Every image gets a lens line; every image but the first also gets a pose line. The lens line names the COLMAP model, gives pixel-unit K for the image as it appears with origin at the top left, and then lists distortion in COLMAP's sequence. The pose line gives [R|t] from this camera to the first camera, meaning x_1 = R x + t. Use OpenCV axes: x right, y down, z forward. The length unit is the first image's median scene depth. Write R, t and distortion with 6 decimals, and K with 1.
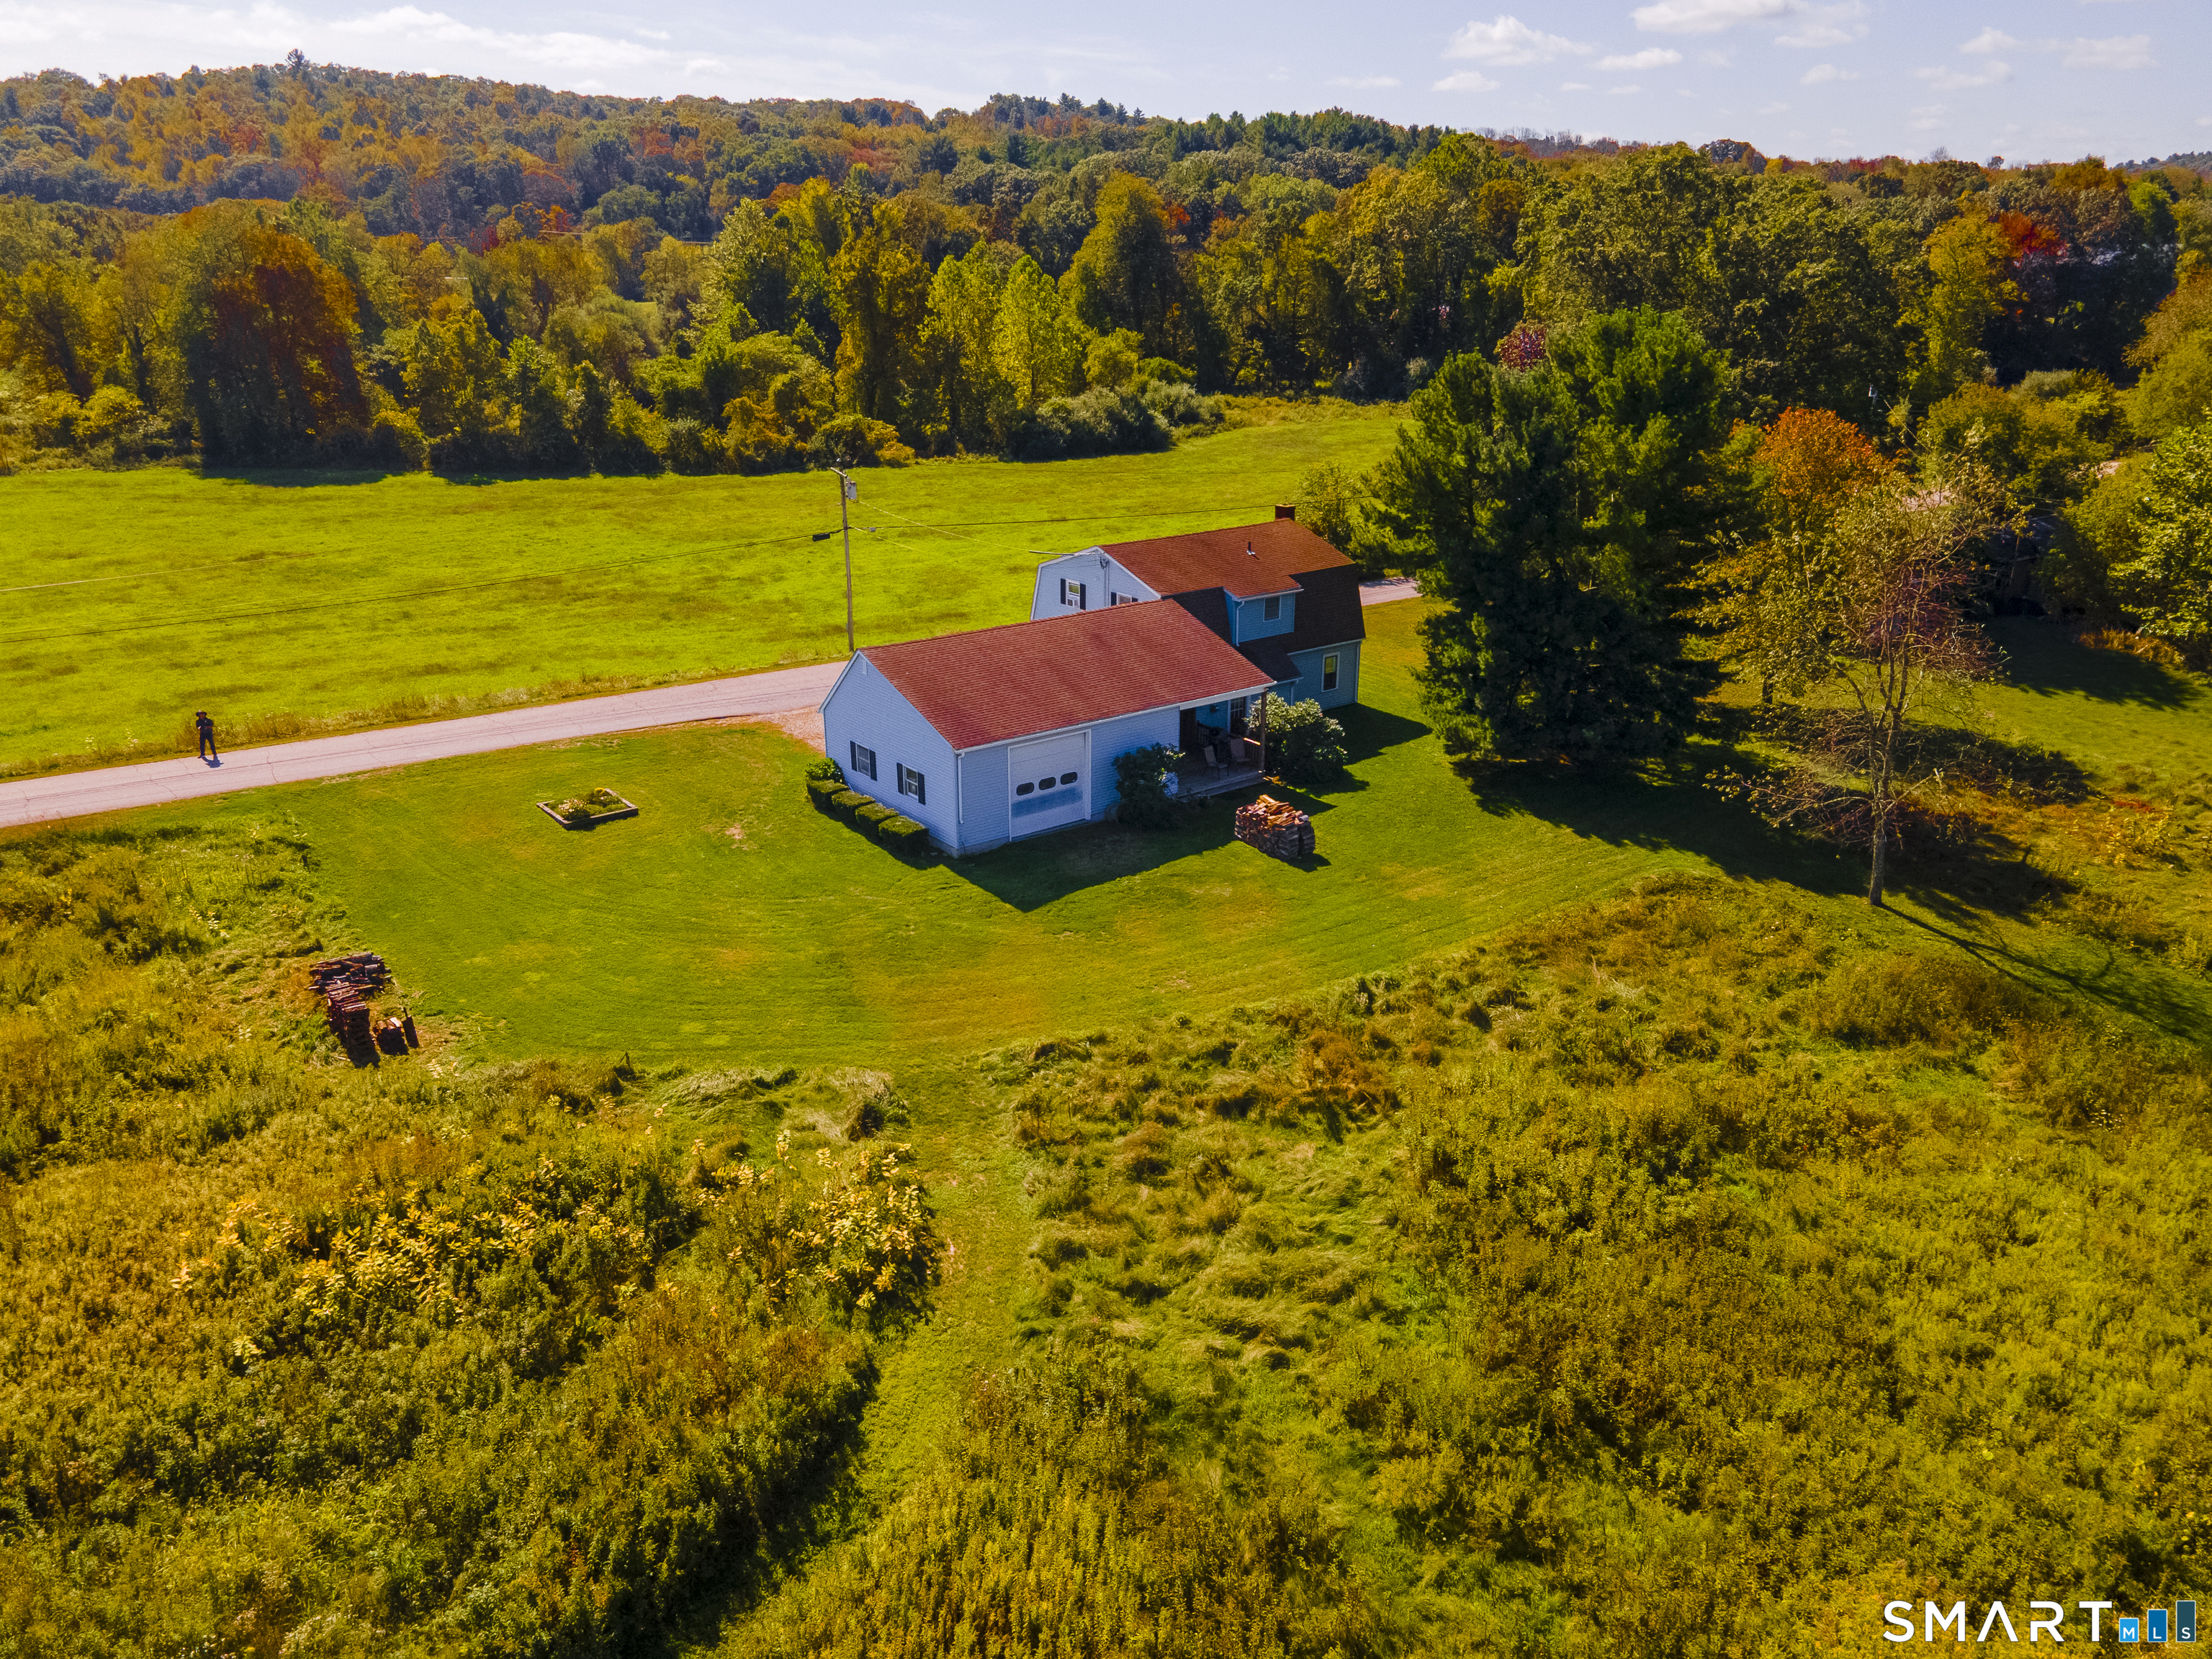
lens RADIAL K [[1528.6, 0, 1106.0], [0, 1528.6, 829.5], [0, 0, 1]] dist [0.047467, -0.028515]
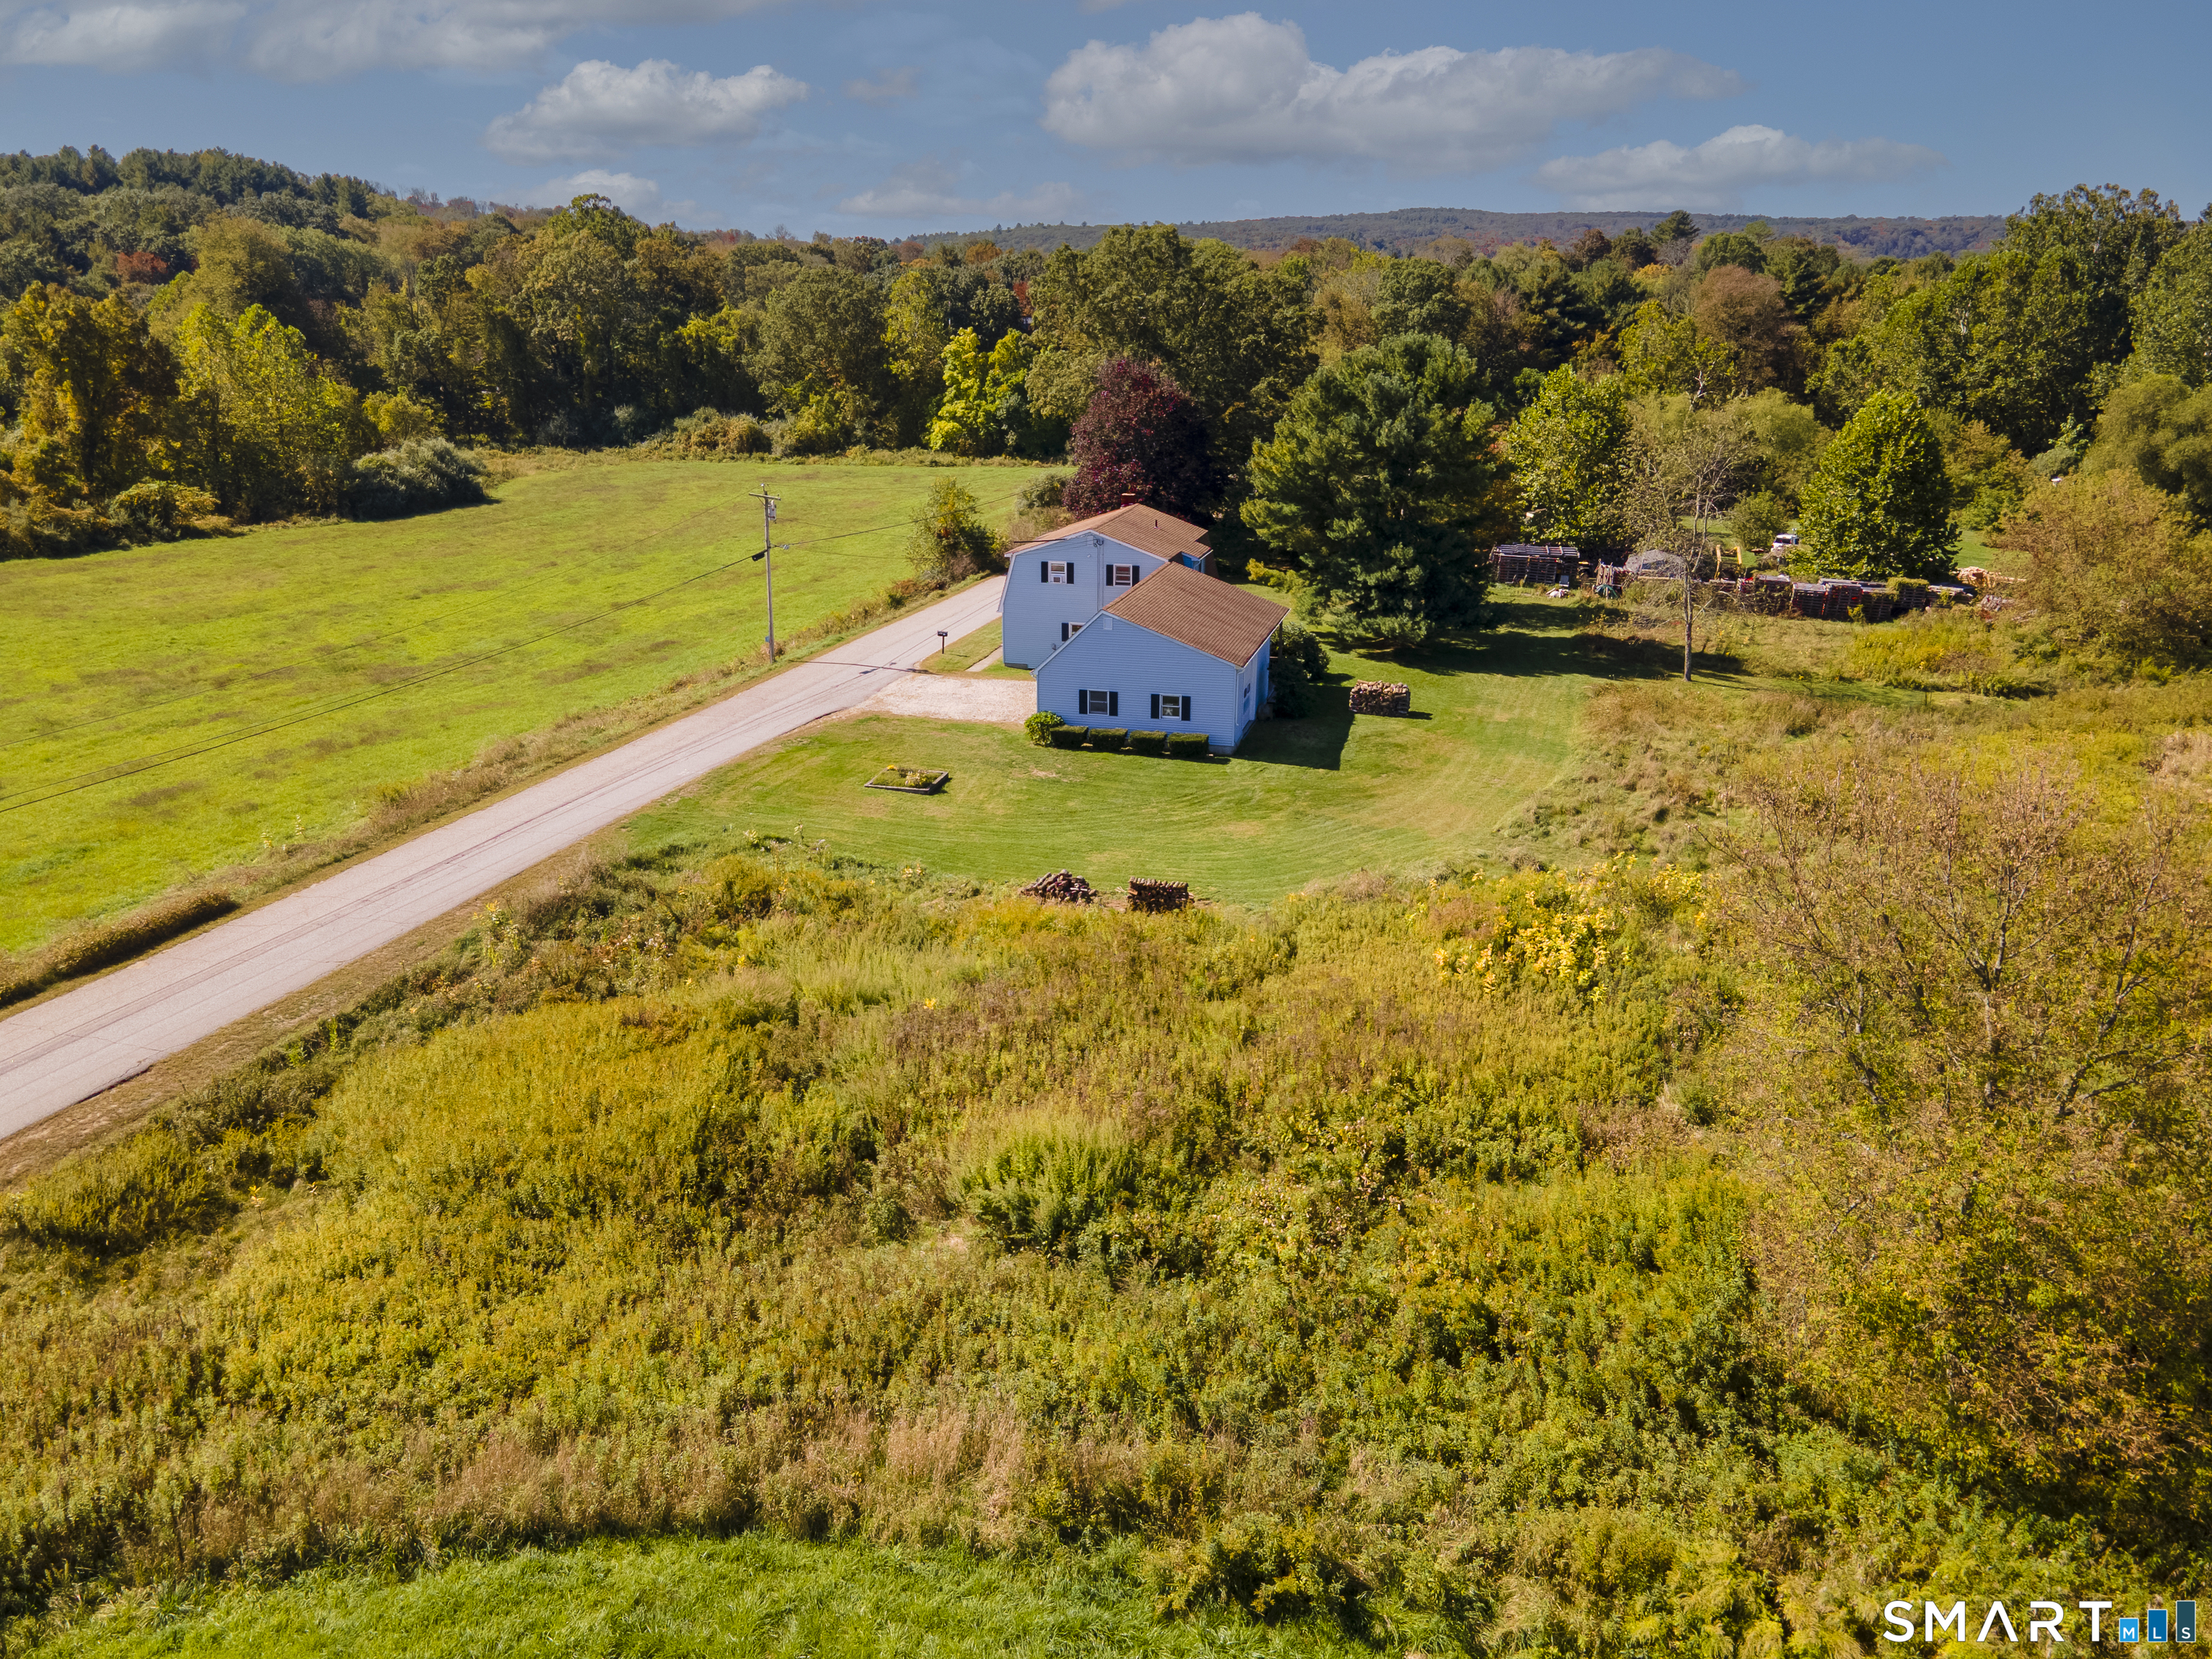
lens RADIAL K [[1528.6, 0, 1106.0], [0, 1528.6, 829.5], [0, 0, 1]] dist [0.047467, -0.028515]
pose [[0.800505, -0.191951, 0.567756, -0.271411], [0.211064, 0.976925, 0.032698, 0.004670], [-0.560932, 0.093658, 0.822547, 0.002467]]
